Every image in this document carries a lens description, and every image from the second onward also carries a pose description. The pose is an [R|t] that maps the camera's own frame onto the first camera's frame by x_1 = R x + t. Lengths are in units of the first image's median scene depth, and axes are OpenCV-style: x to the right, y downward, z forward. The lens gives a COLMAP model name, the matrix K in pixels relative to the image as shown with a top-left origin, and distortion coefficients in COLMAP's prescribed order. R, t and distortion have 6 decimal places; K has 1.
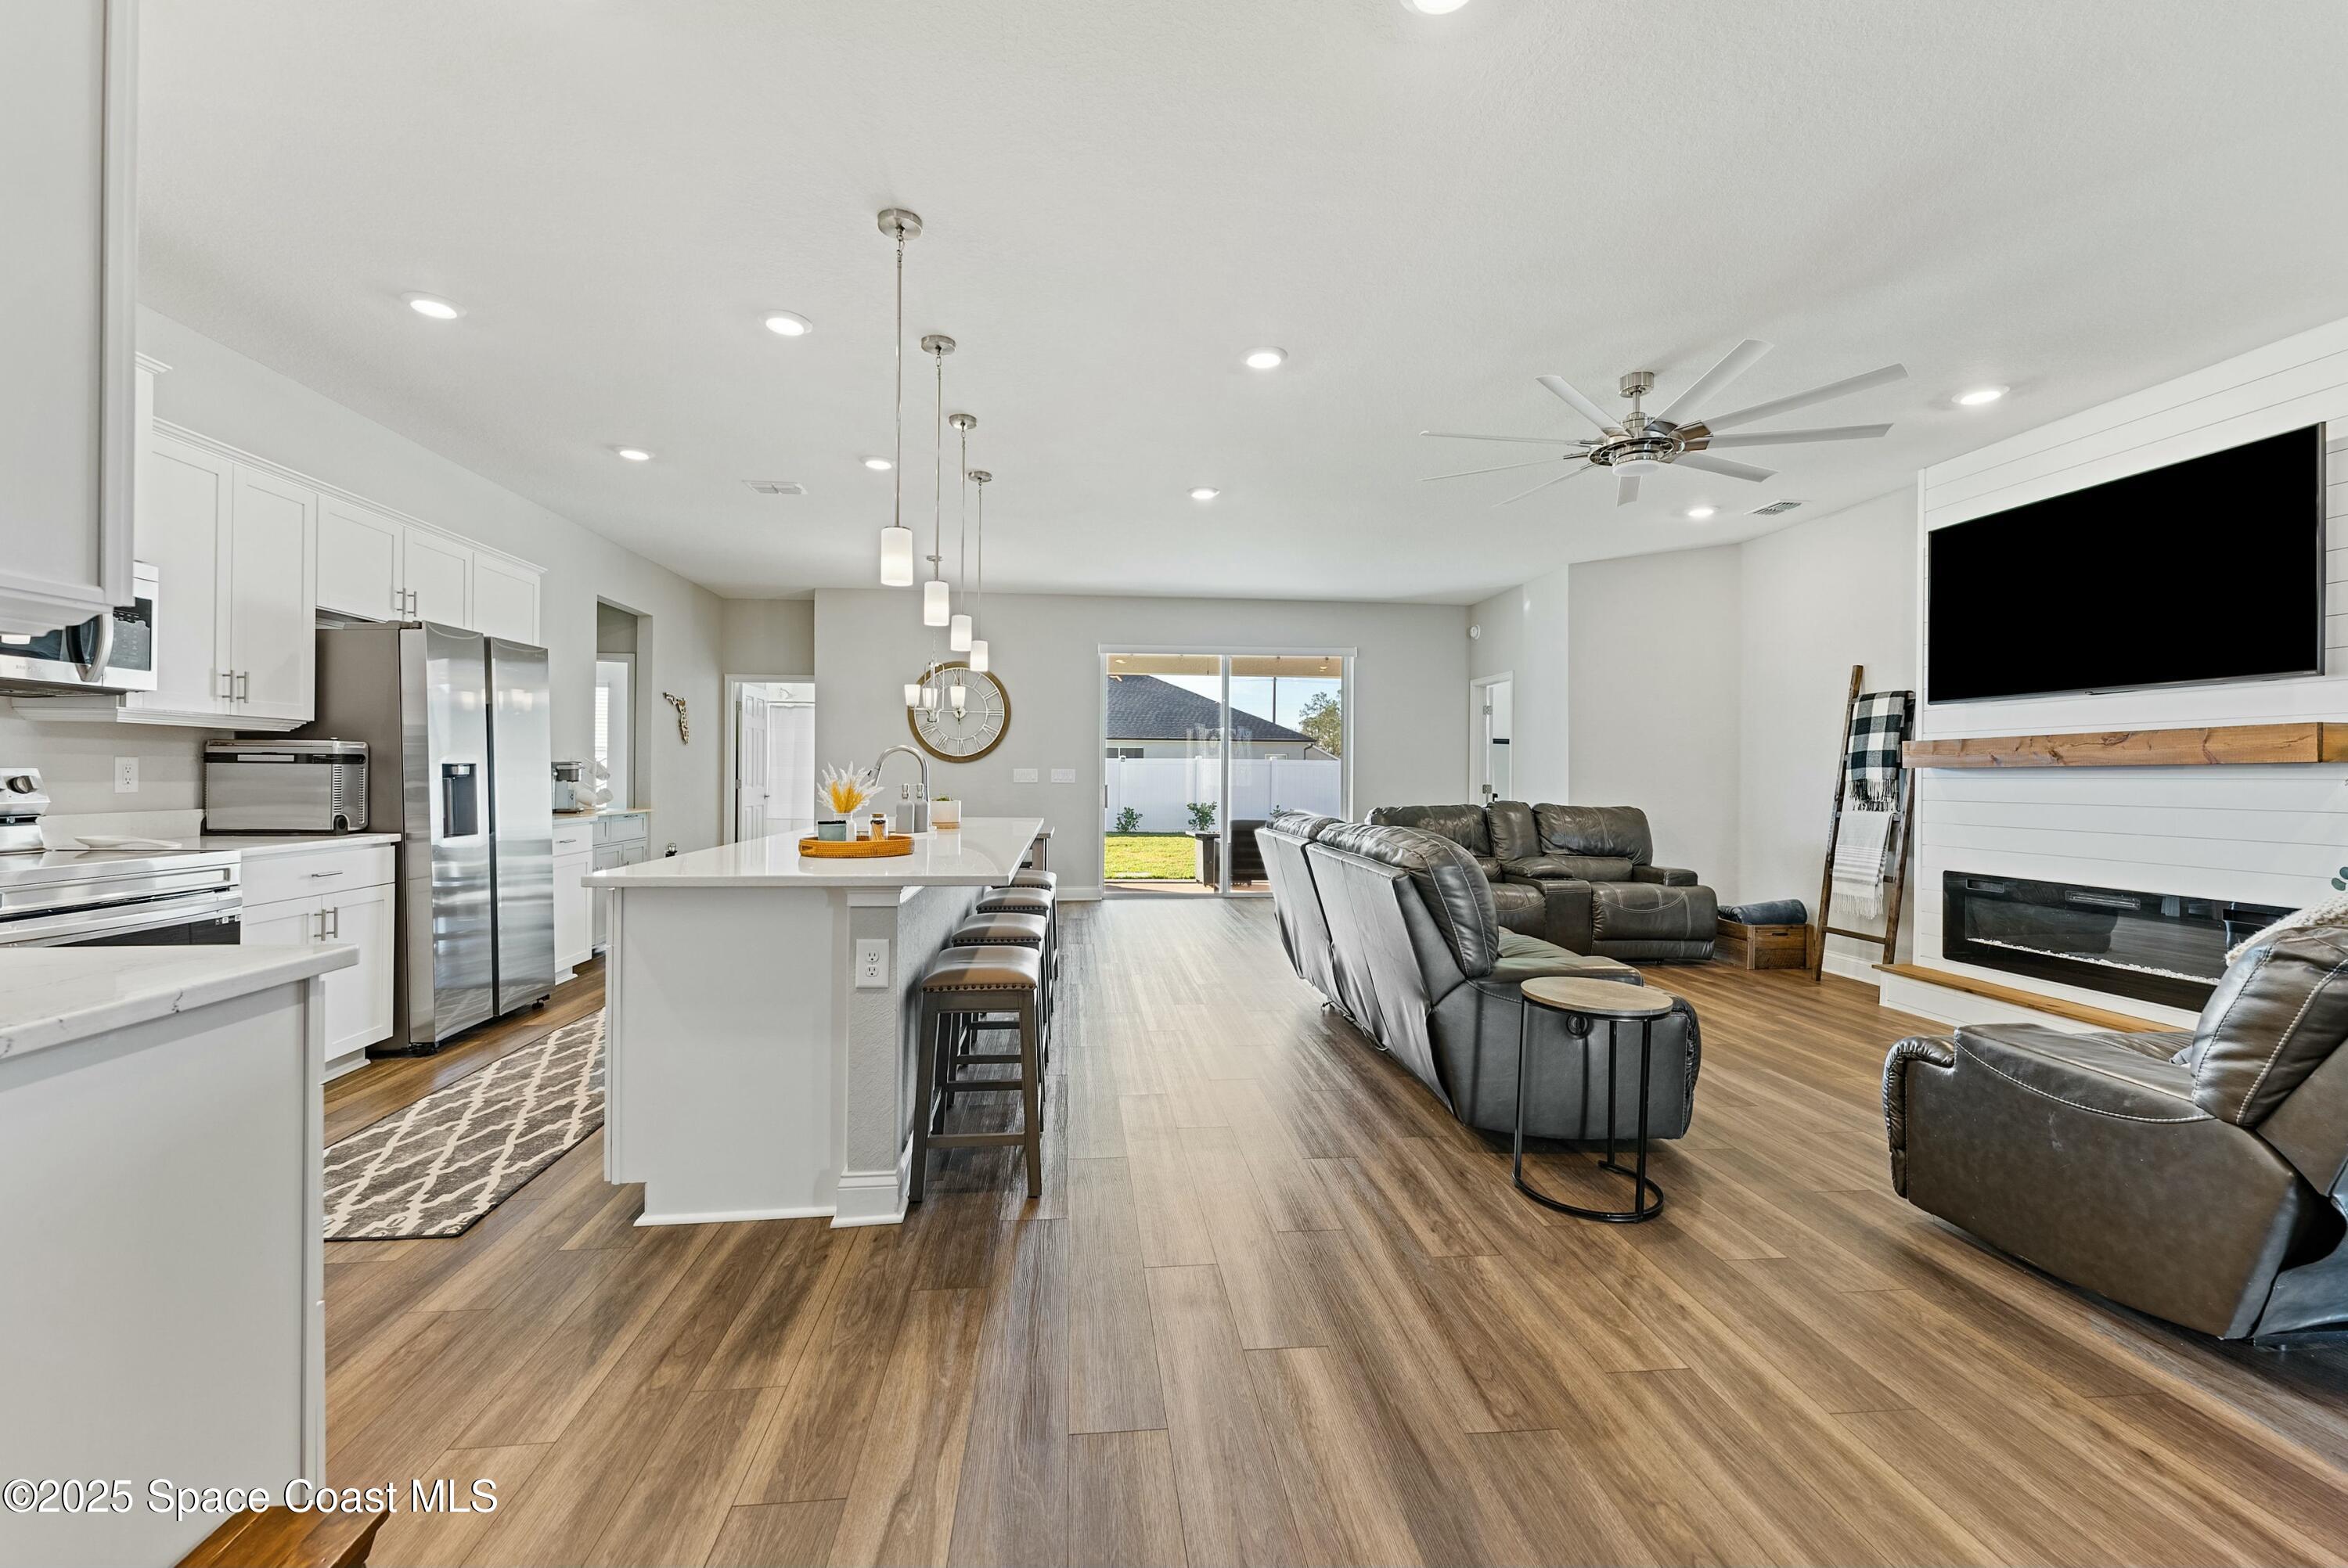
lens RADIAL K [[954.4, 0, 1161.2], [0, 954.4, 774.1], [0, 0, 1]] dist [0.006032, -0.001250]
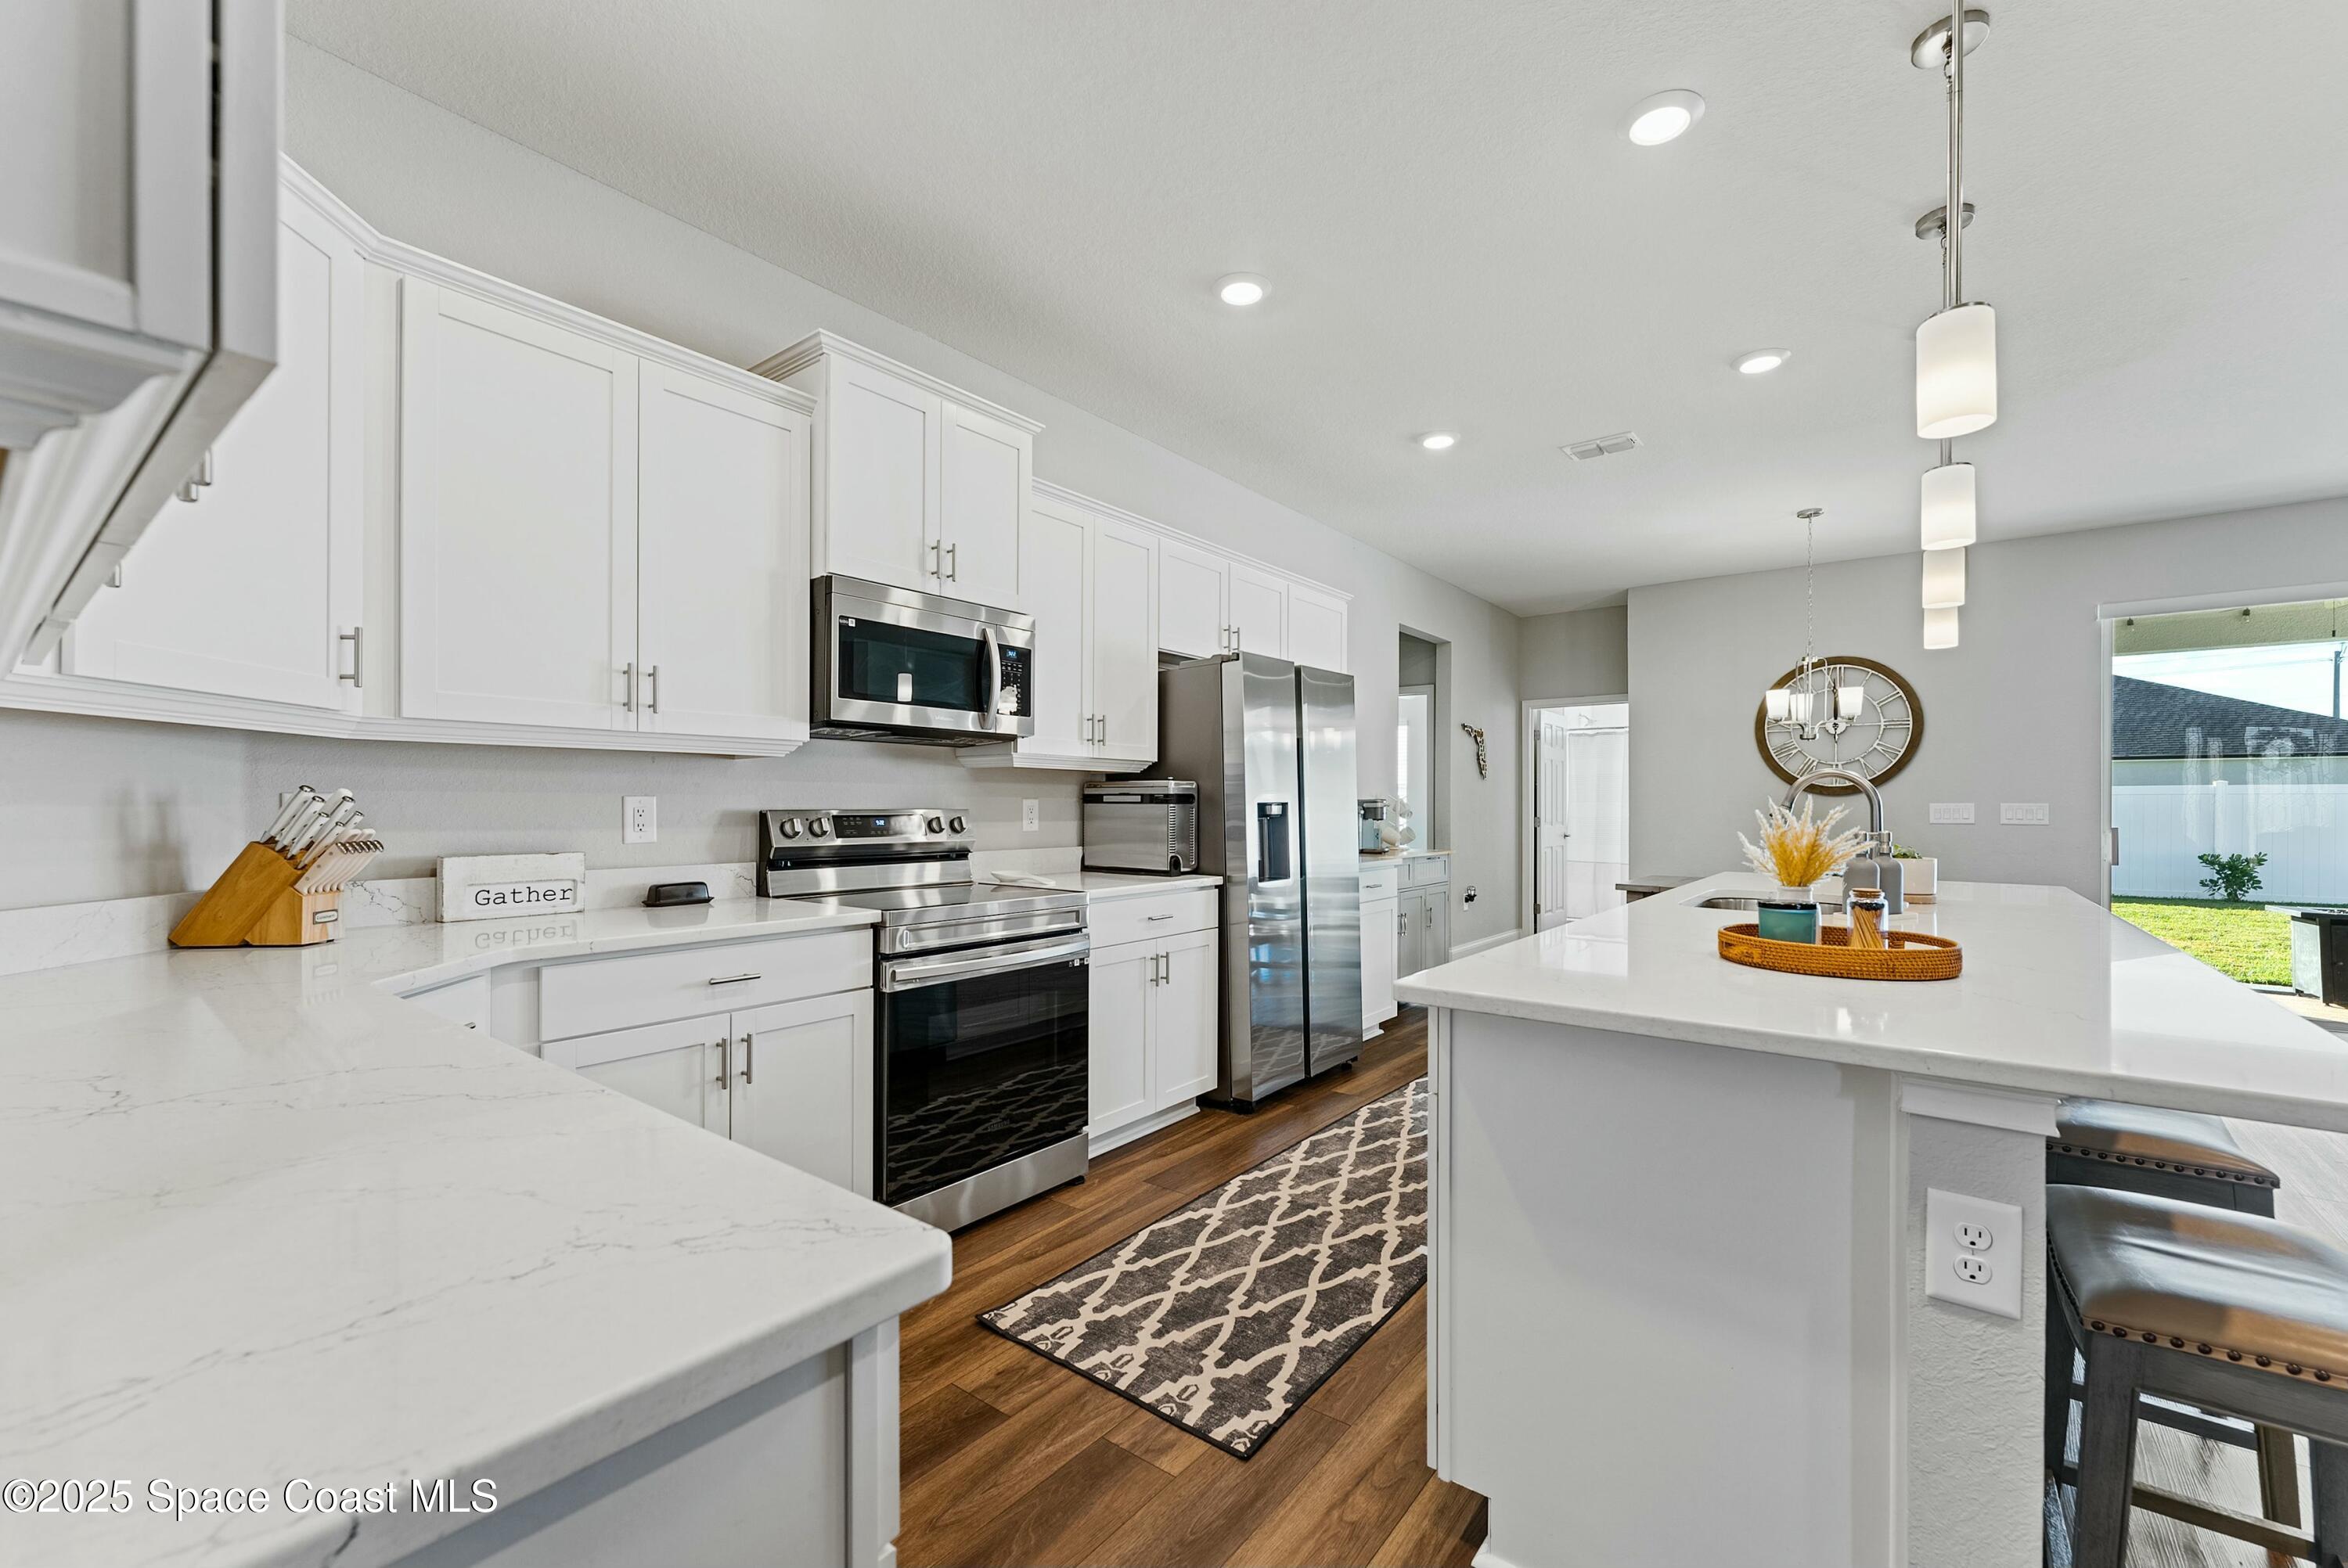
lens RADIAL K [[954.4, 0, 1186.3], [0, 954.4, 789.6], [0, 0, 1]] dist [0.006032, -0.001250]
pose [[0.731899, -0.016377, -0.681217, -0.178198], [0.002197, 0.999763, -0.021675, -0.003919], [0.681410, 0.014367, 0.731761, 0.289608]]
